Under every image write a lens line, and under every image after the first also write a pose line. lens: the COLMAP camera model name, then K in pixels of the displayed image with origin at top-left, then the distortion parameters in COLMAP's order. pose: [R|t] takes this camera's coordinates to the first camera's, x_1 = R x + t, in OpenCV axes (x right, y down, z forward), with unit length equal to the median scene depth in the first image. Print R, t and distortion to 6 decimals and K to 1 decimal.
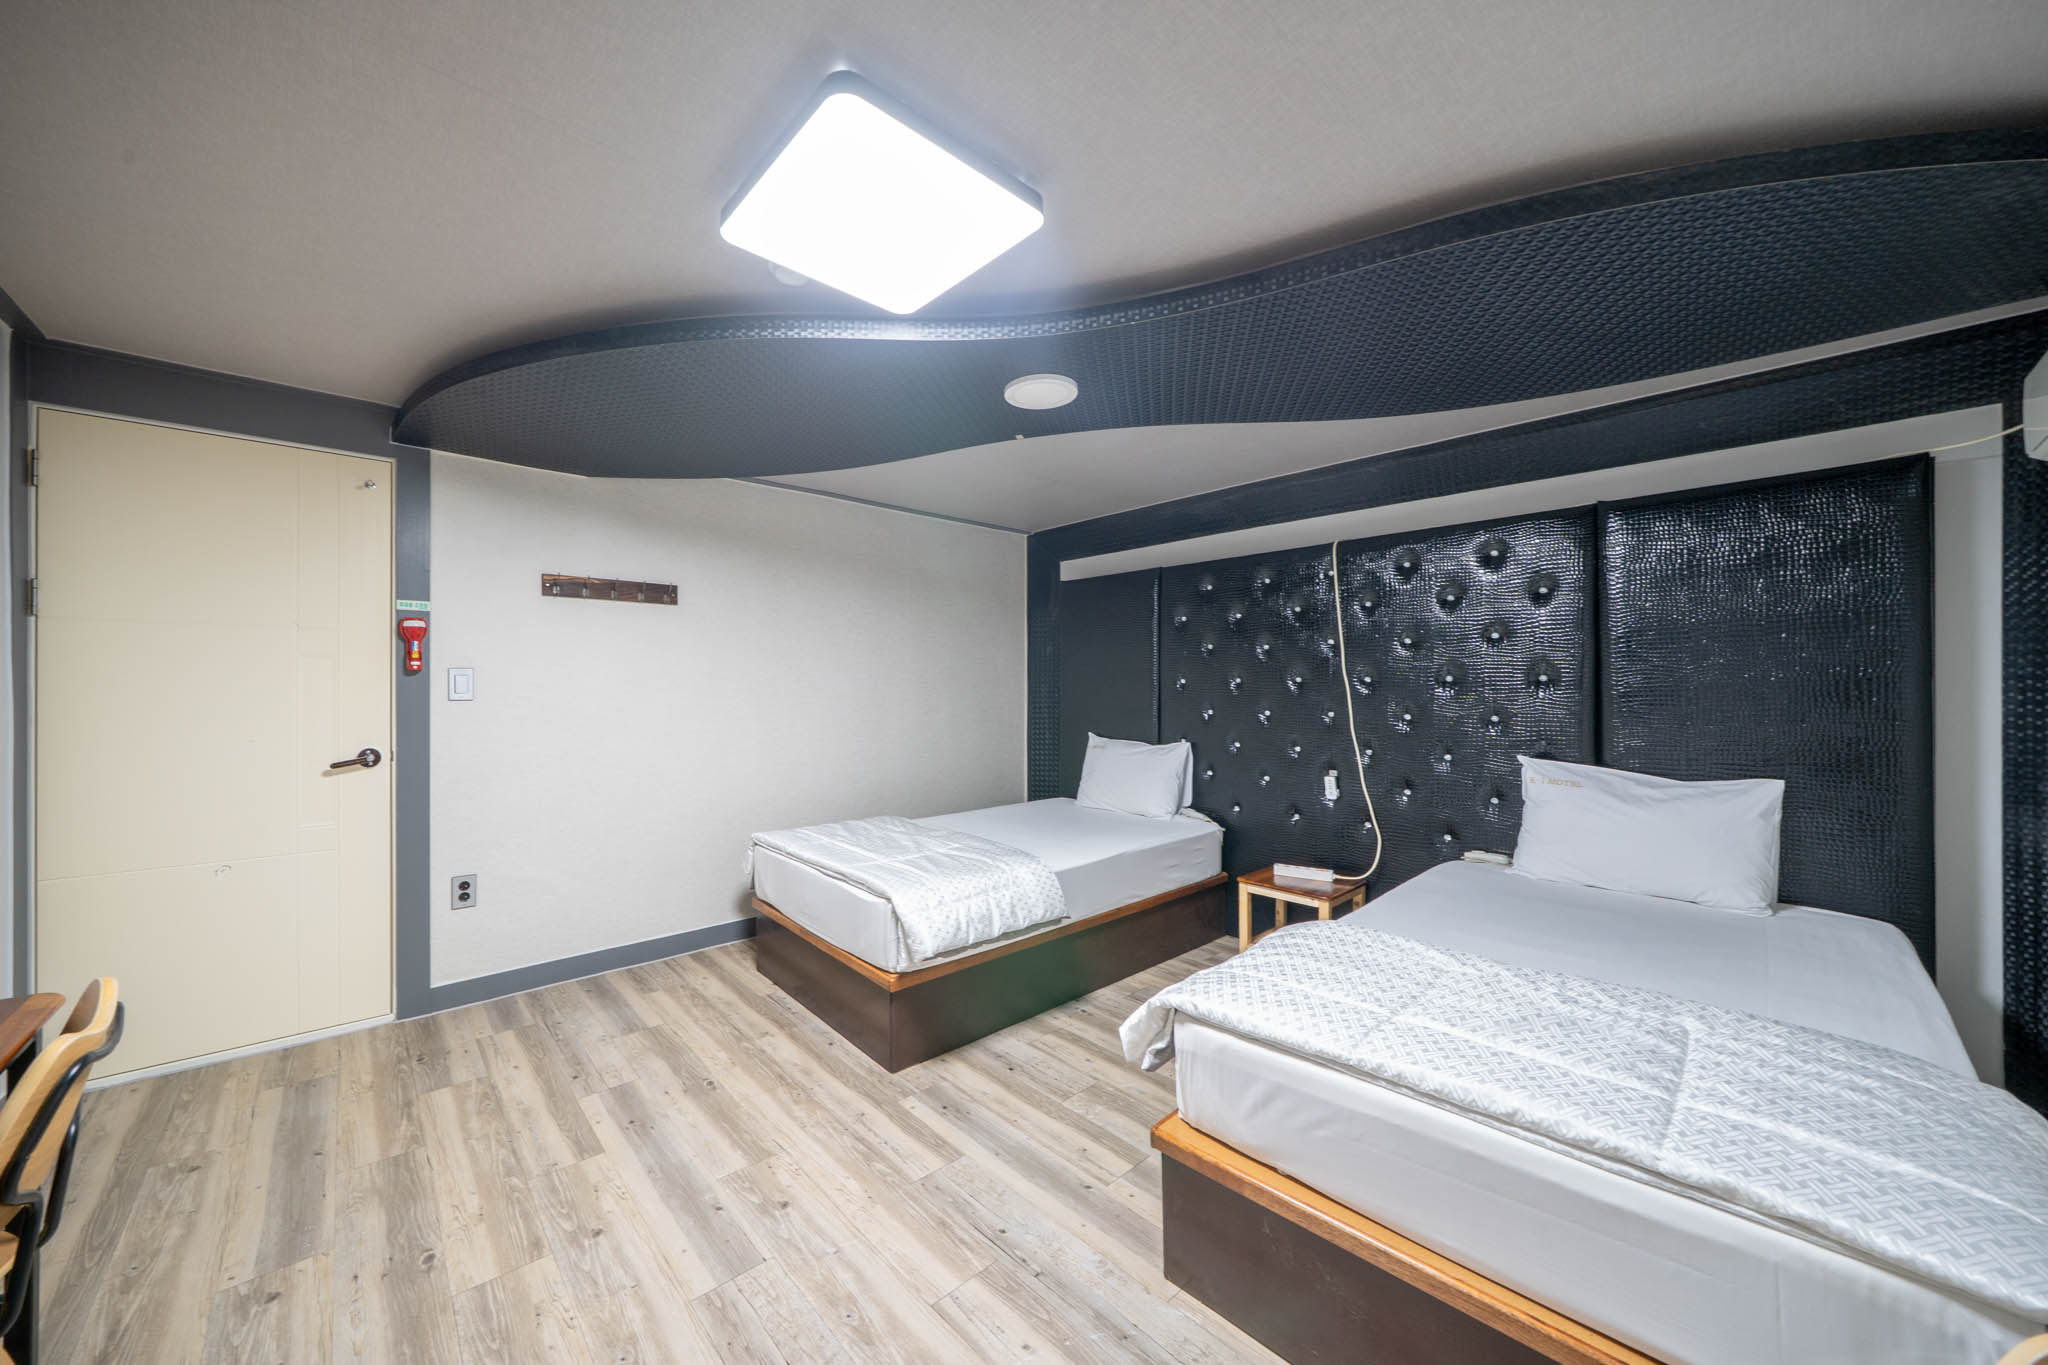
lens RADIAL K [[713.6, 0, 1007.3], [0, 713.6, 693.6], [0, 0, 1]] dist [-0.007368, -0.000052]
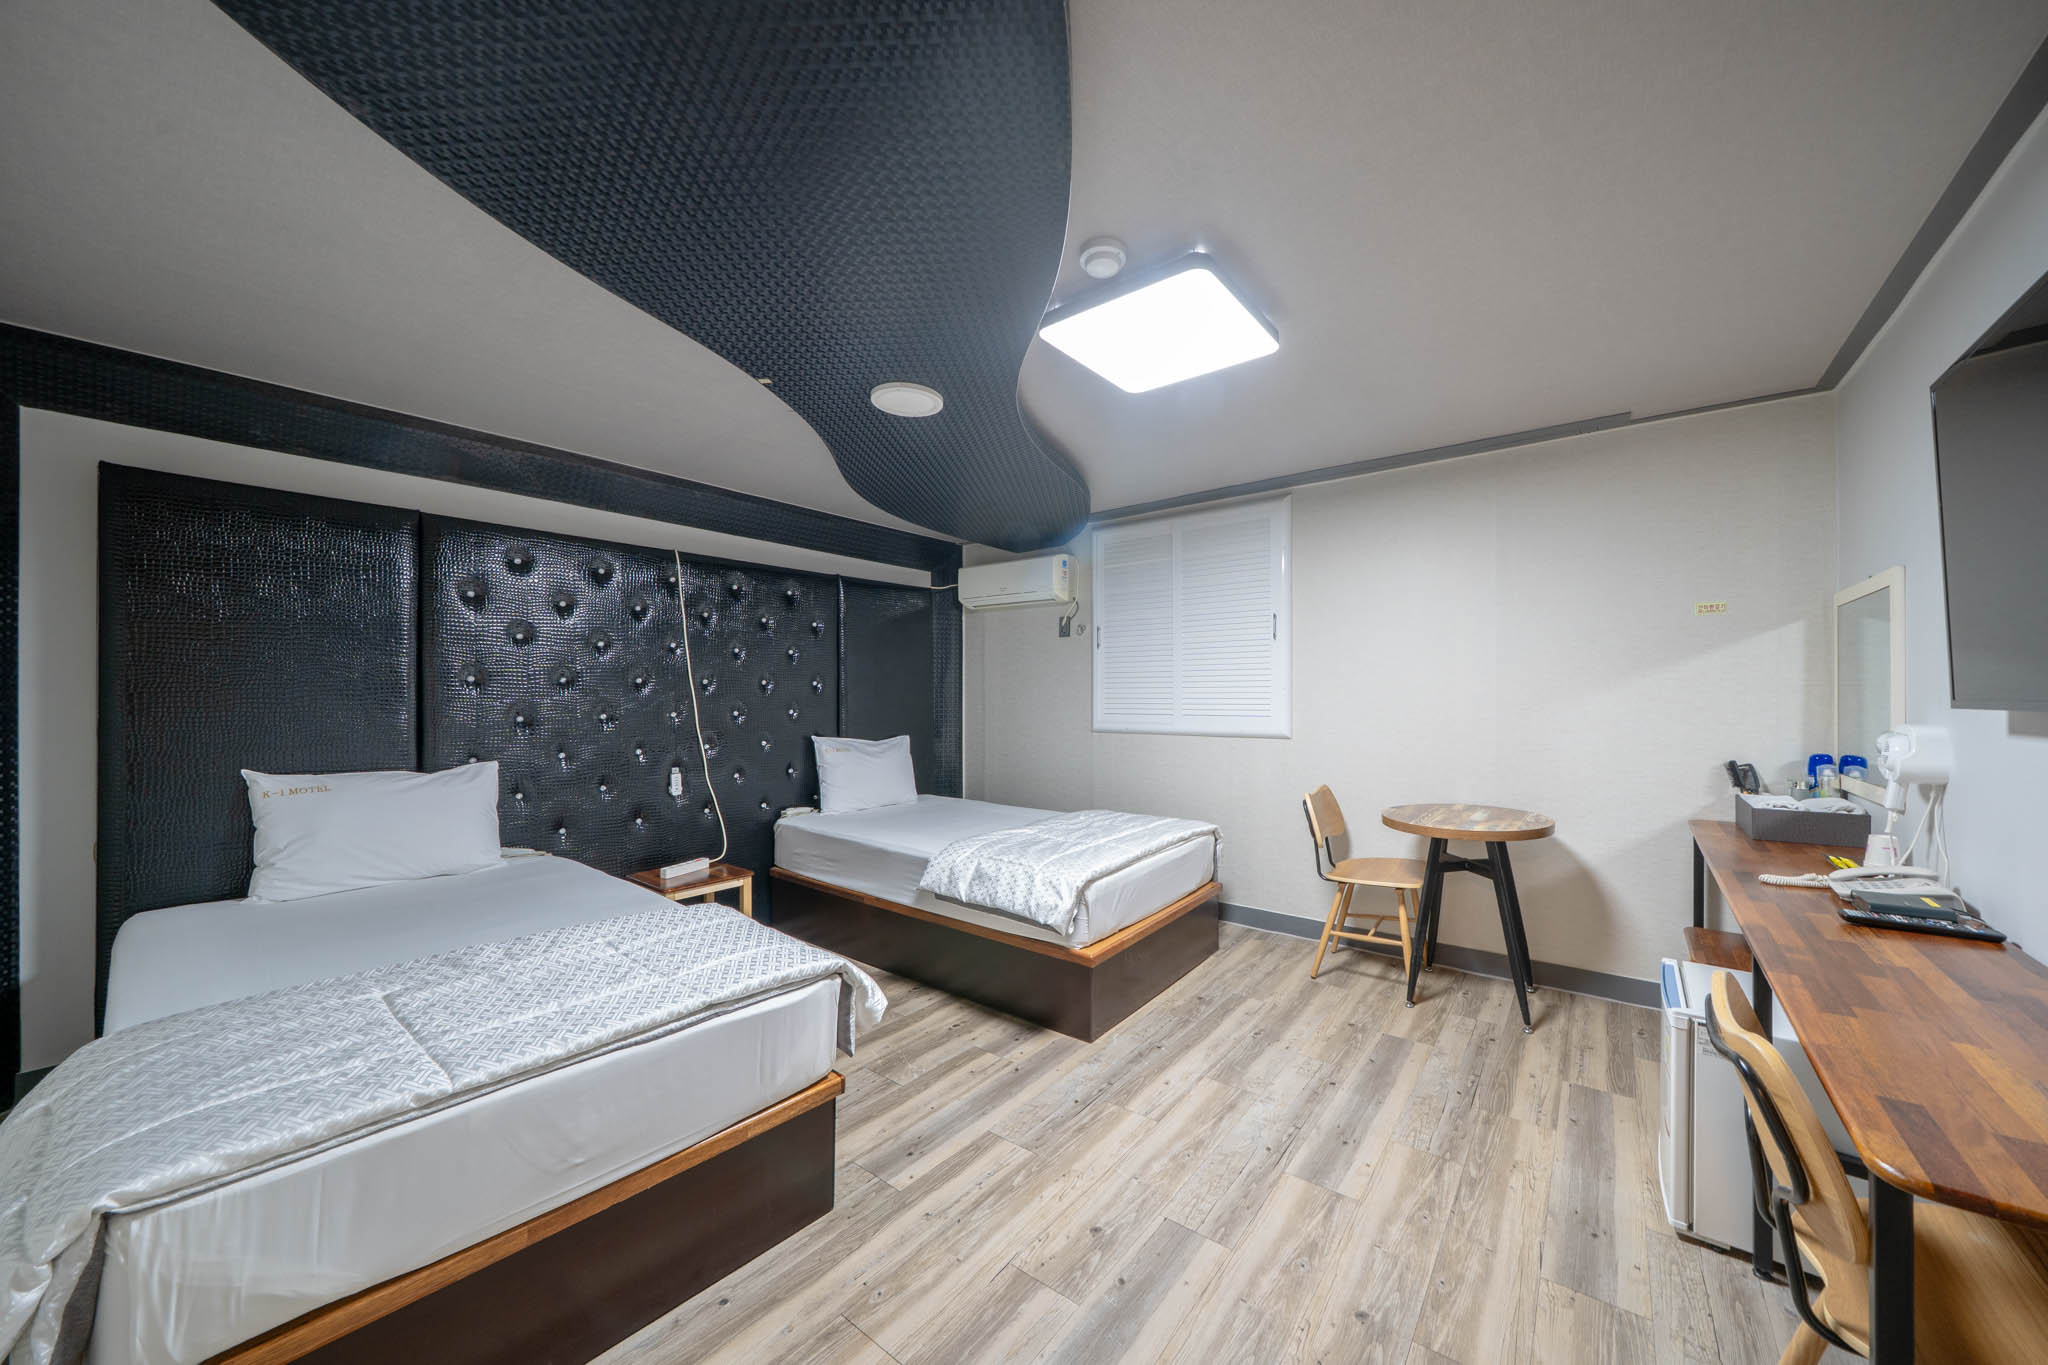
lens RADIAL K [[702.7, 0, 1019.0], [0, 702.7, 686.8], [0, 0, 1]] dist [-0.000691, -0.000392]
pose [[-0.126968, 0.006288, 0.991887, -1.054247], [0.003815, 0.999976, -0.005851, -0.005497], [-0.991900, 0.003042, -0.126989, 1.034903]]
